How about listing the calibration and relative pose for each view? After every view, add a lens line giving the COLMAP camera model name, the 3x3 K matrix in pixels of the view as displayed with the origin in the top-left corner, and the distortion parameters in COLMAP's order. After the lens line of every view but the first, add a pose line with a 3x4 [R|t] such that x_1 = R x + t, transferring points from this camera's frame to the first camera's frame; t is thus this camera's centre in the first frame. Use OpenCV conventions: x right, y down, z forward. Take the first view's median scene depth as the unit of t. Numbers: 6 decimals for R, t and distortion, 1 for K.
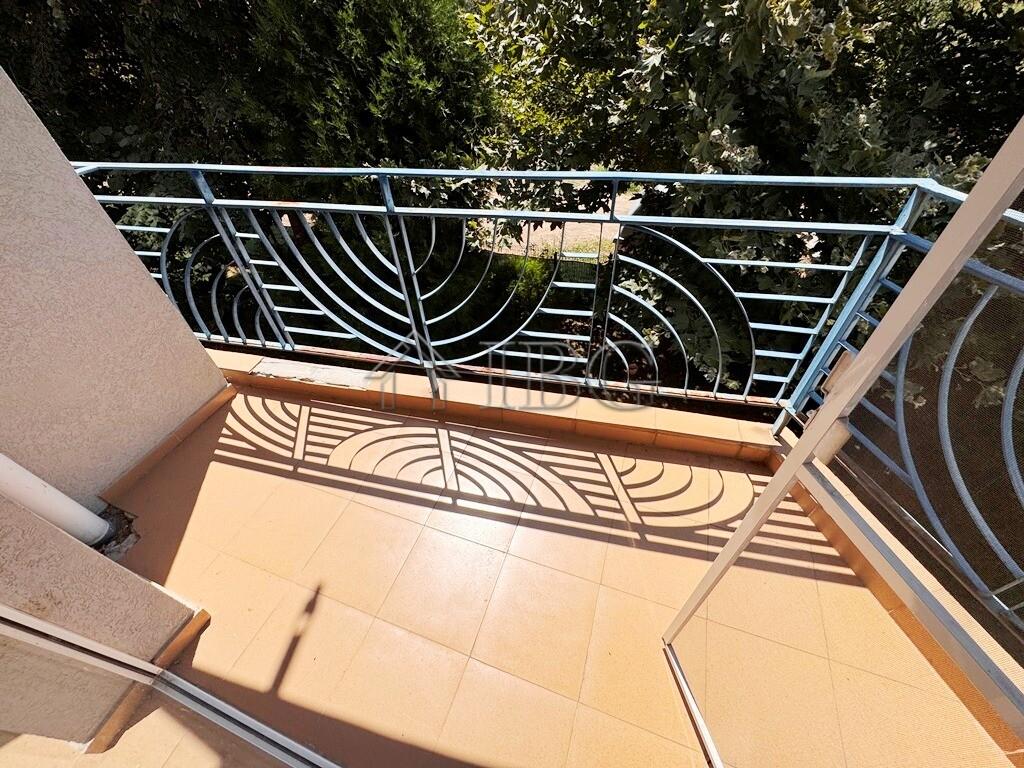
lens RADIAL K [[407.5, 0, 513.3], [0, 407.5, 383.4], [0, 0, 1]] dist [-0.003118, 0.000141]
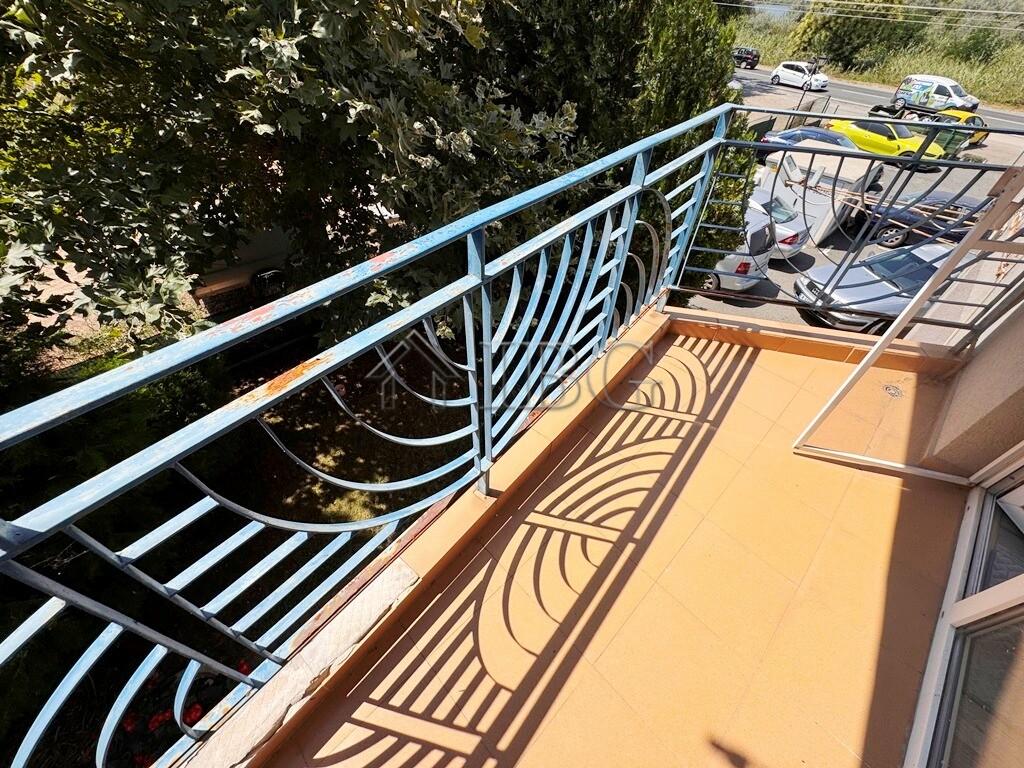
lens RADIAL K [[407.5, 0, 510.5], [0, 407.5, 385.2], [0, 0, 1]] dist [-0.003118, 0.000141]
pose [[0.446783, -0.586526, 0.675553, -0.620432], [0.577605, 0.765753, 0.282834, -0.348155], [-0.683196, 0.263838, 0.680906, 0.465190]]
